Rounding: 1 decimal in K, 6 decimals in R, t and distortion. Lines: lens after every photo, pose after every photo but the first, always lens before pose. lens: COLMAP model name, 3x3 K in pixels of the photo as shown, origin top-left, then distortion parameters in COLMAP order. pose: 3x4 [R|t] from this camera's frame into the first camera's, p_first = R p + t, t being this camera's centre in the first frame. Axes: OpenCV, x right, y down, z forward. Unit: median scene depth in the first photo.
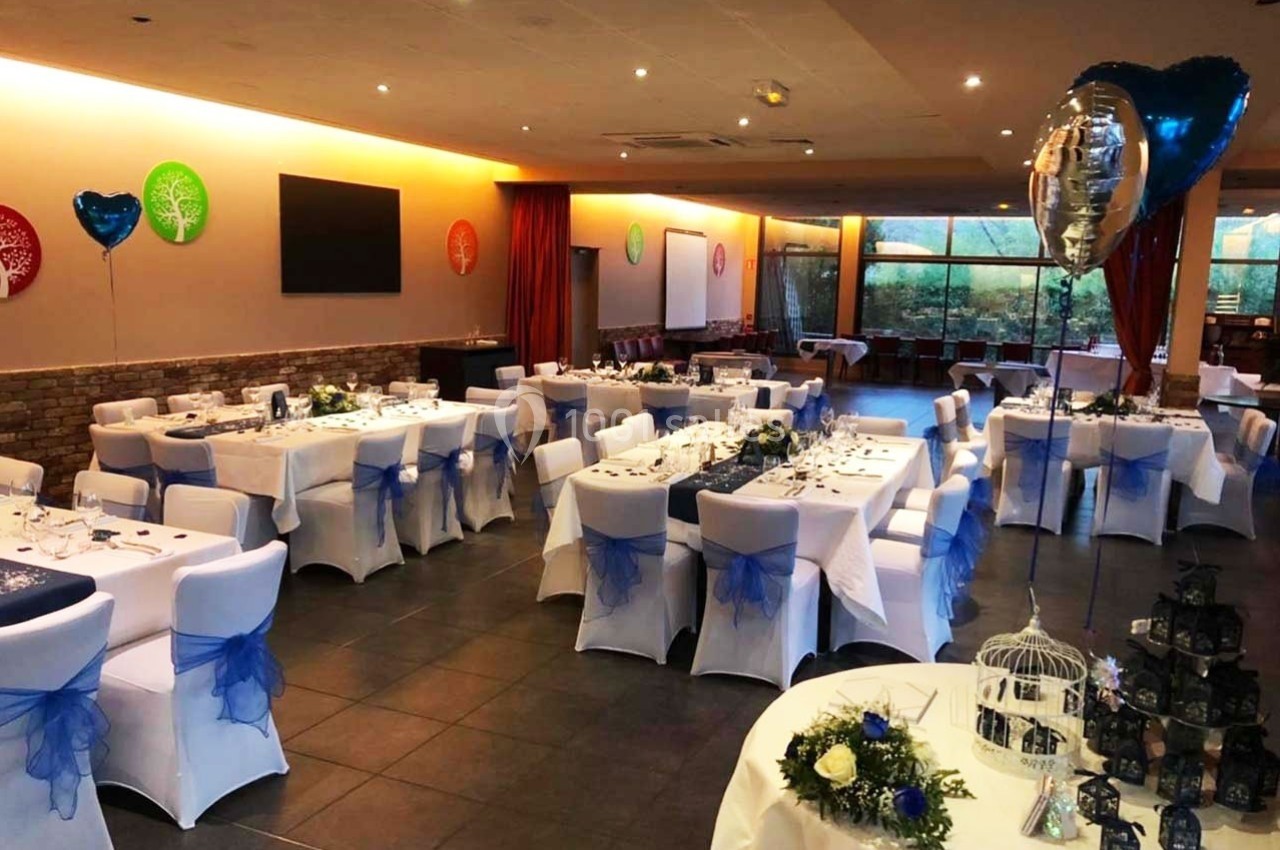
lens RADIAL K [[1008.4, 0, 640.0], [0, 1008.4, 425.0], [0, 0, 1]] dist [0.007794, 0.003553]
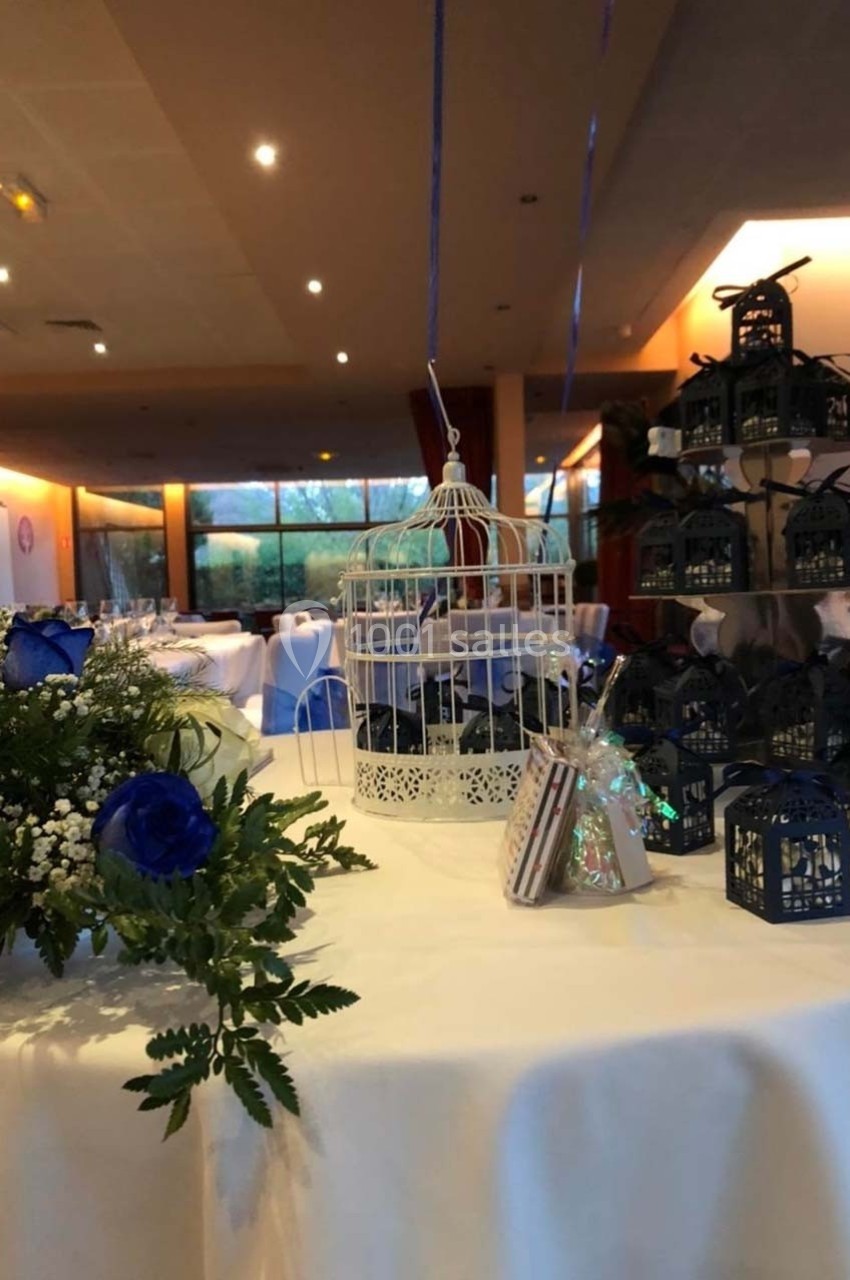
lens RADIAL K [[1008.4, 0, 423.0], [0, 1008.4, 593.2], [0, 0, 1]] dist [0.007794, 0.003553]
pose [[0.908037, -0.060125, 0.414552, 0.049083], [0.123275, 0.984176, -0.127282, 0.077332], [-0.400340, 0.166680, 0.901080, 0.156979]]
